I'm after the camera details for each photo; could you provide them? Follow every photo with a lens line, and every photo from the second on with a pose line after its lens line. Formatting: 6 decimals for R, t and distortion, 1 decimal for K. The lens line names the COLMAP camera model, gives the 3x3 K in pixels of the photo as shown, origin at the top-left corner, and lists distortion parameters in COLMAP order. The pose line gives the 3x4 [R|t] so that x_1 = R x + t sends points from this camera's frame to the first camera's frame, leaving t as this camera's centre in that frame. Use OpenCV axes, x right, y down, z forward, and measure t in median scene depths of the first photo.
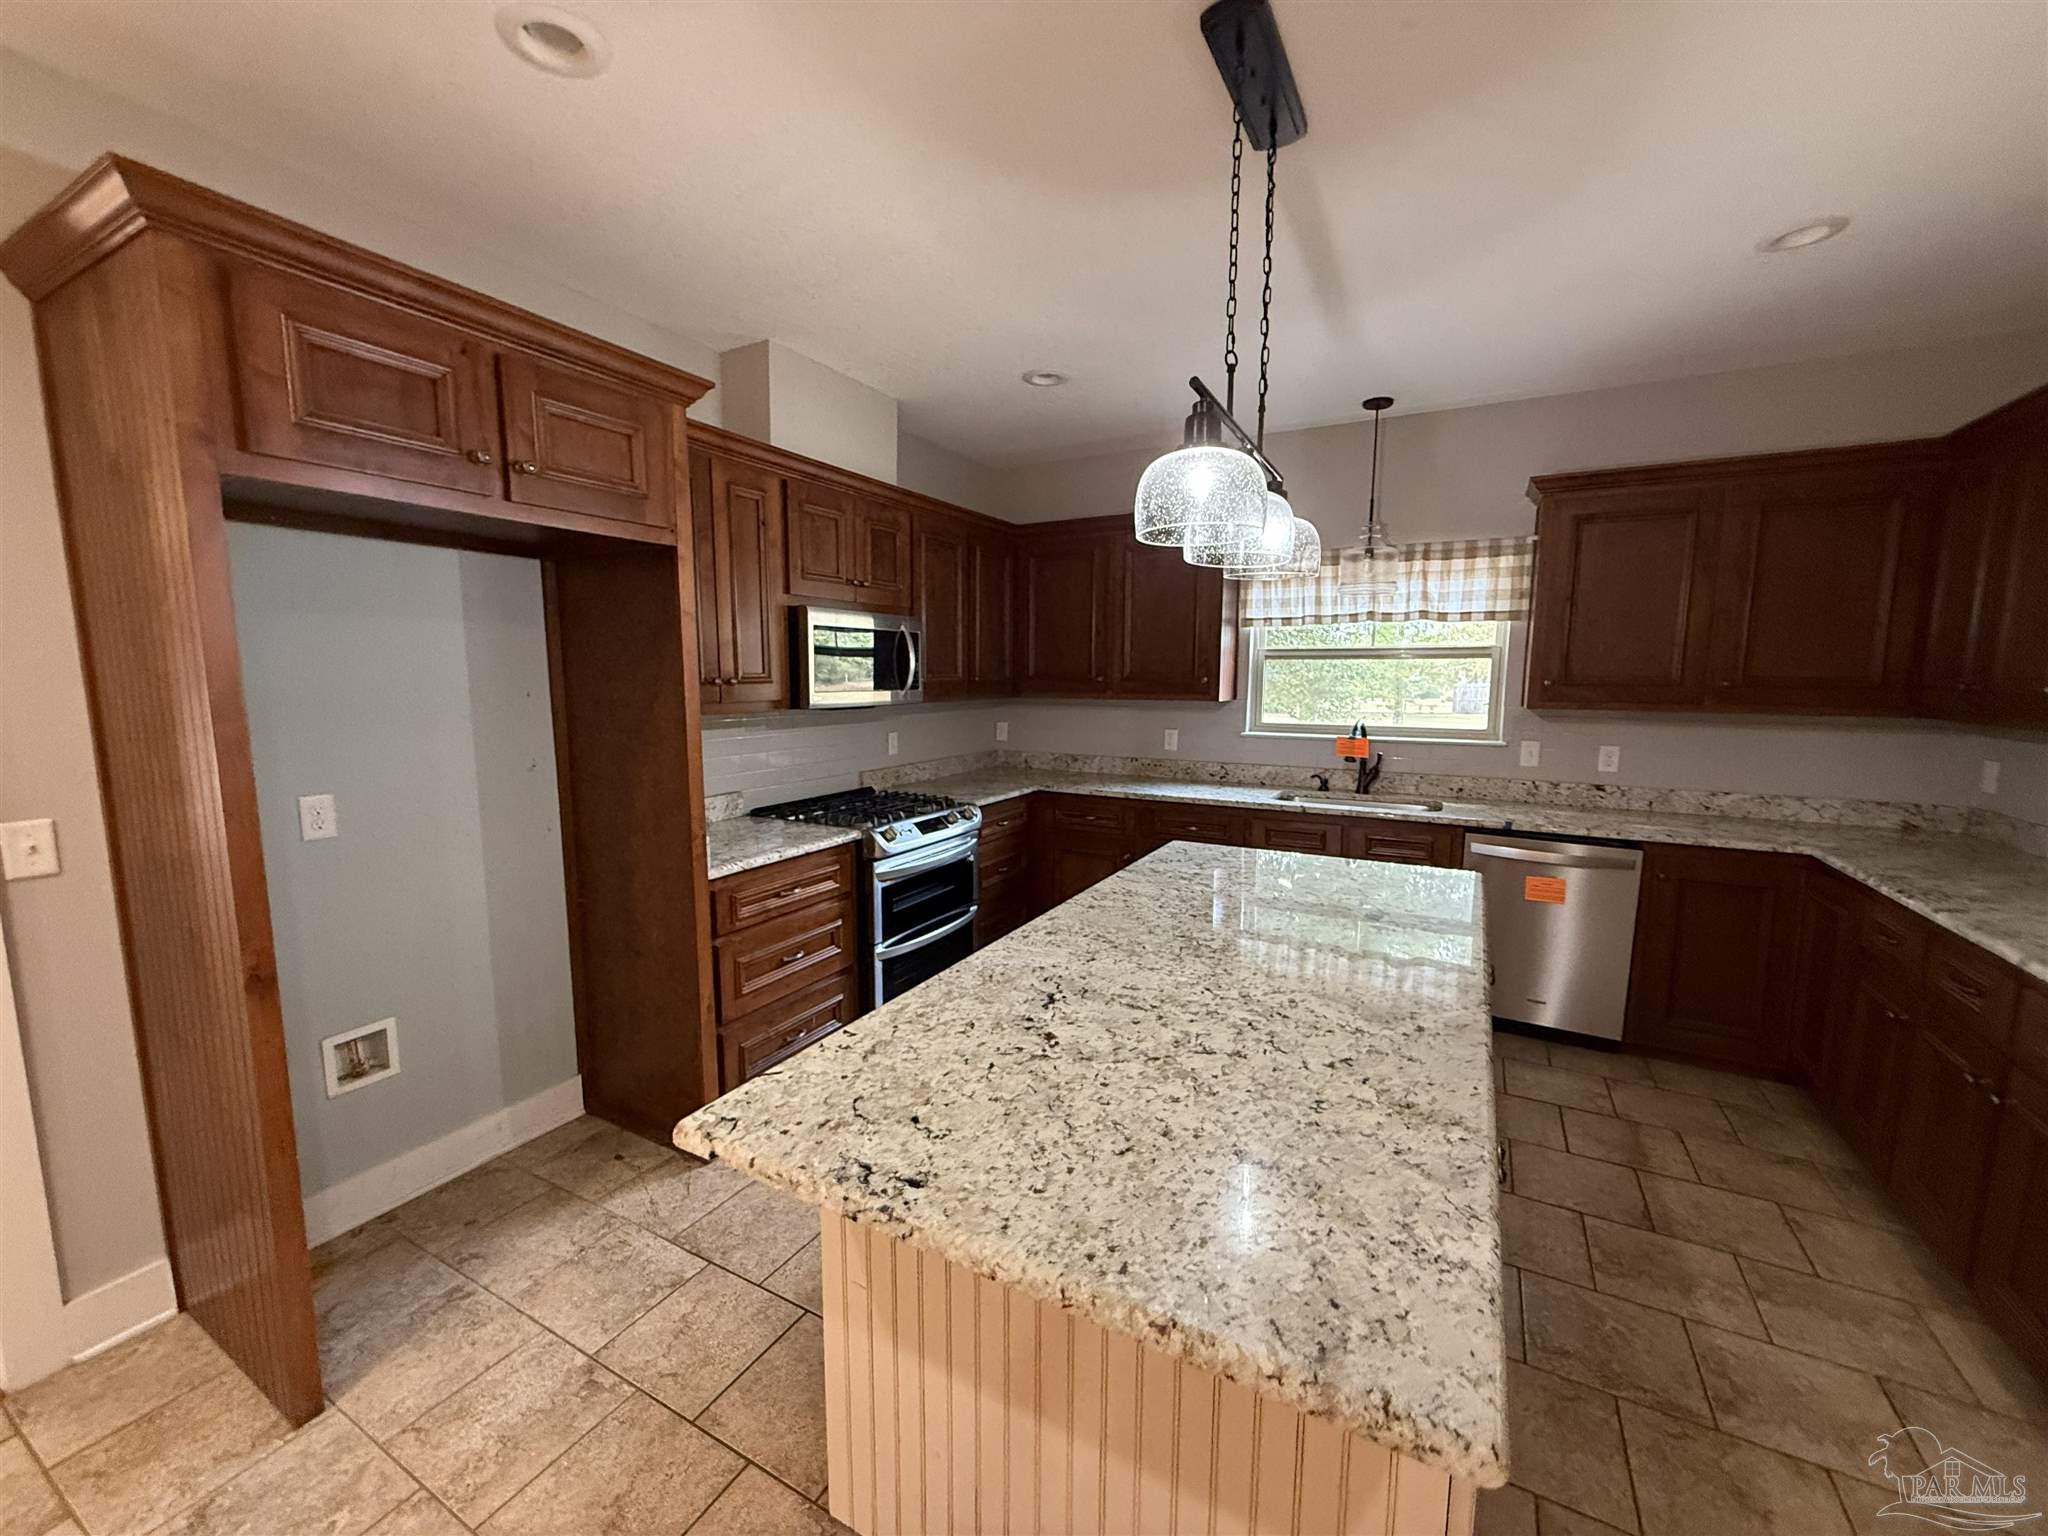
lens RADIAL K [[815.9, 0, 1020.5], [0, 815.9, 772.9], [0, 0, 1]] dist [-0.000515, 0.000011]
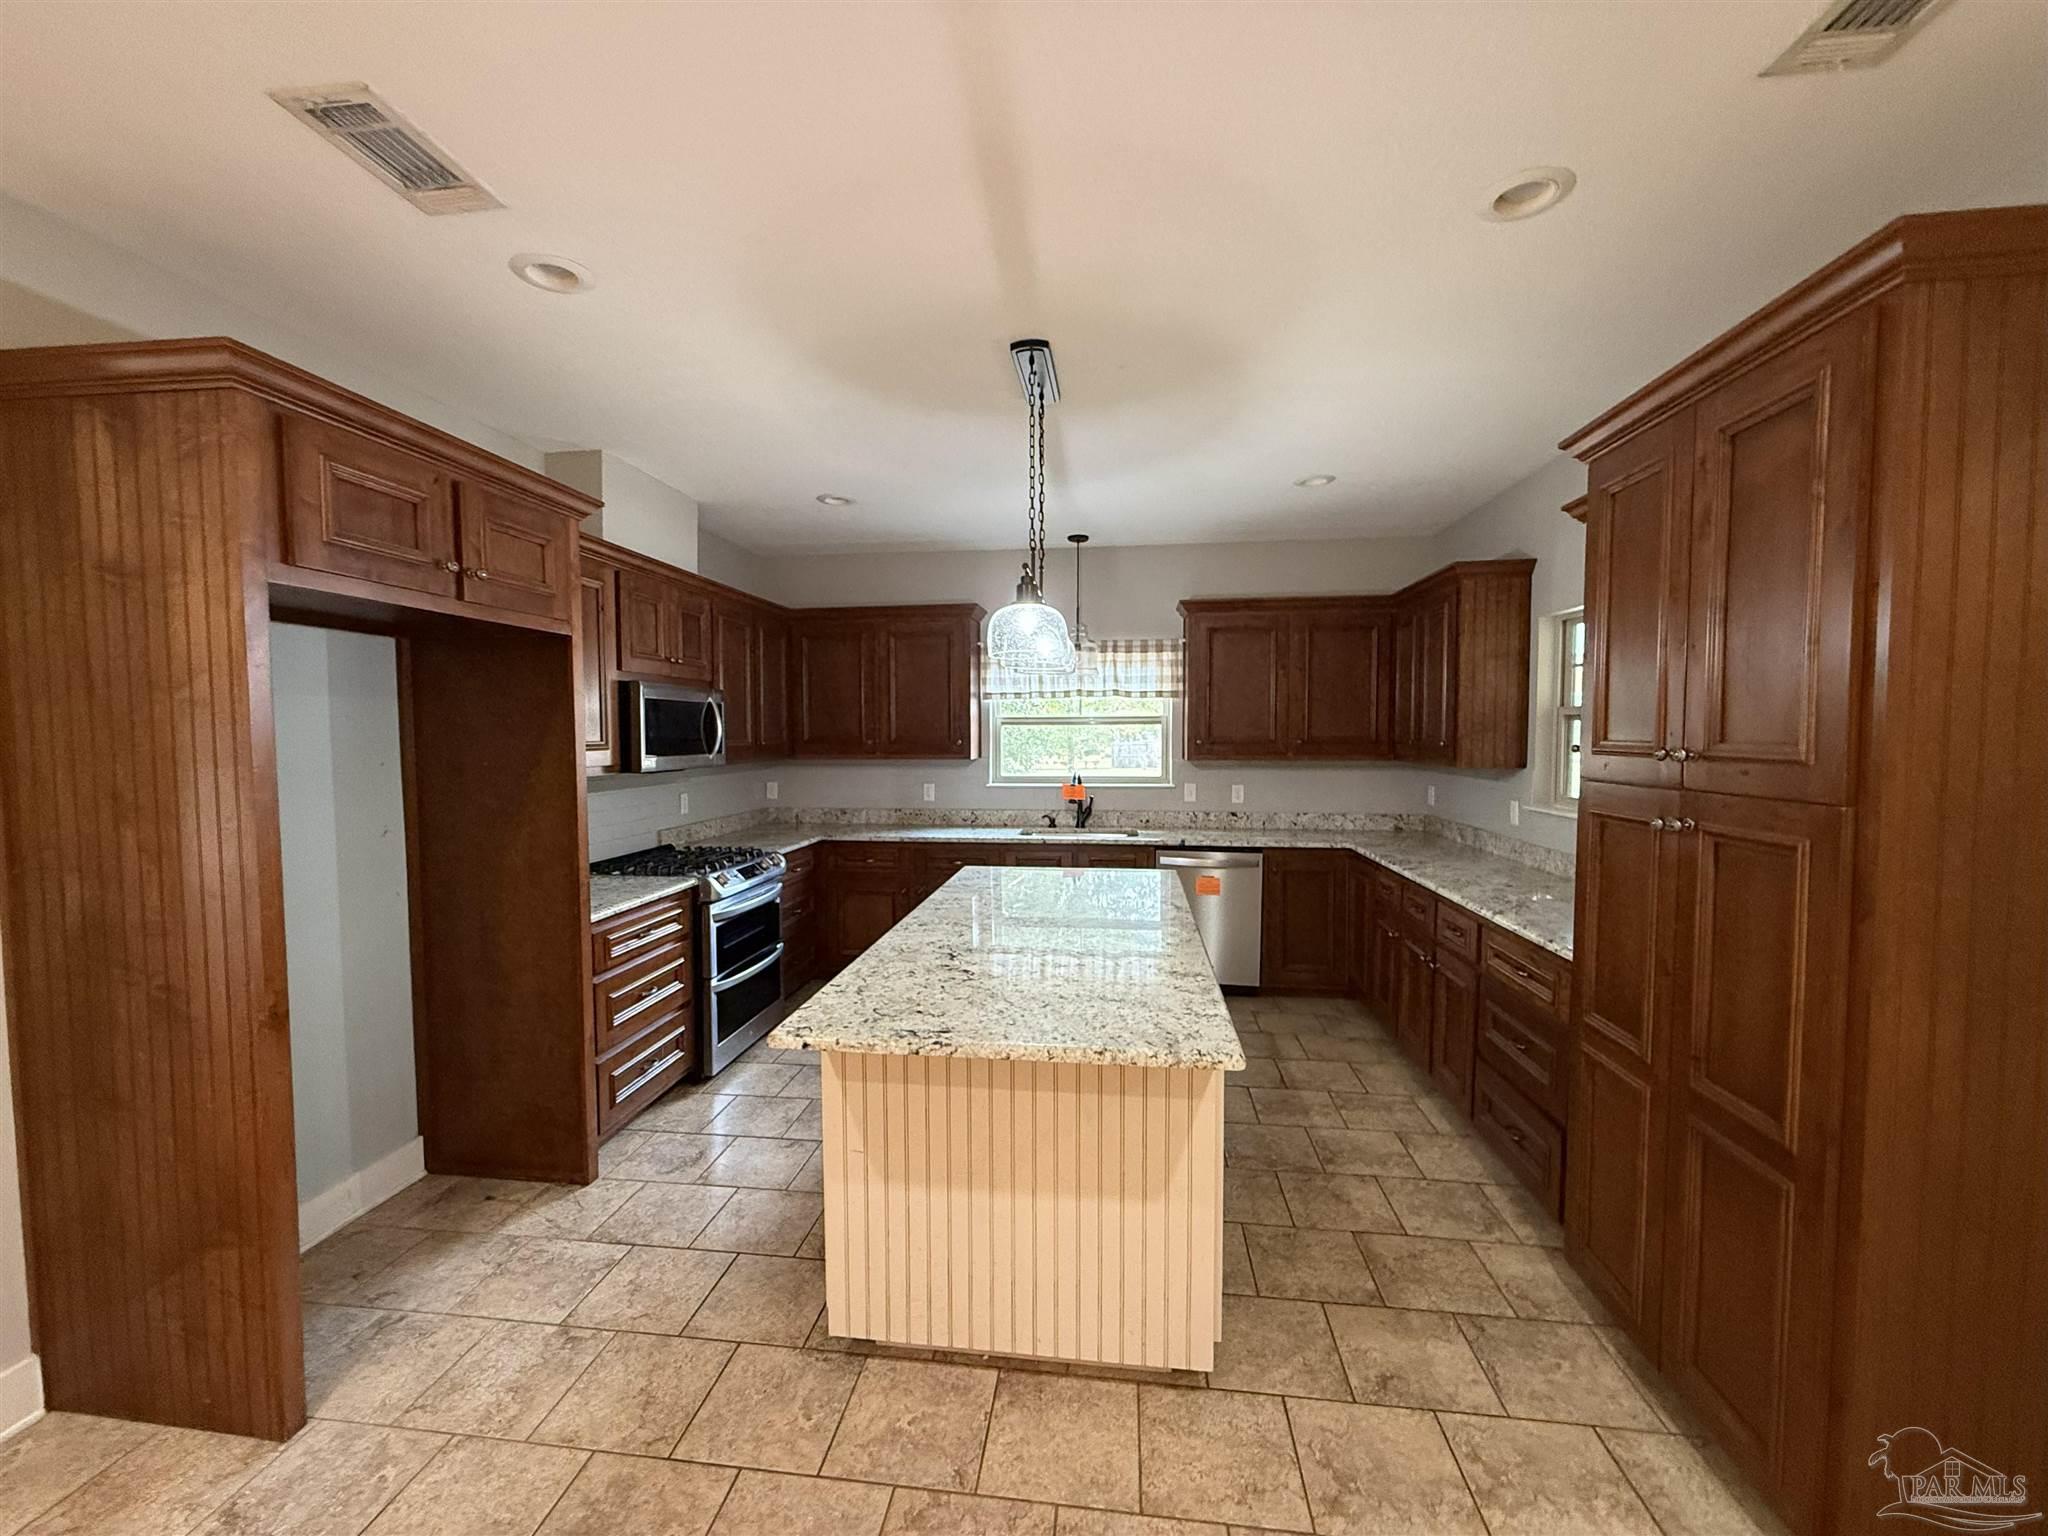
lens RADIAL K [[815.9, 0, 1020.5], [0, 815.9, 772.9], [0, 0, 1]] dist [-0.000515, 0.000011]
pose [[0.929363, -0.024884, 0.368327, -0.210745], [0.052109, 0.996579, -0.064152, 0.023571], [-0.365470, 0.078814, 0.927480, -0.253598]]
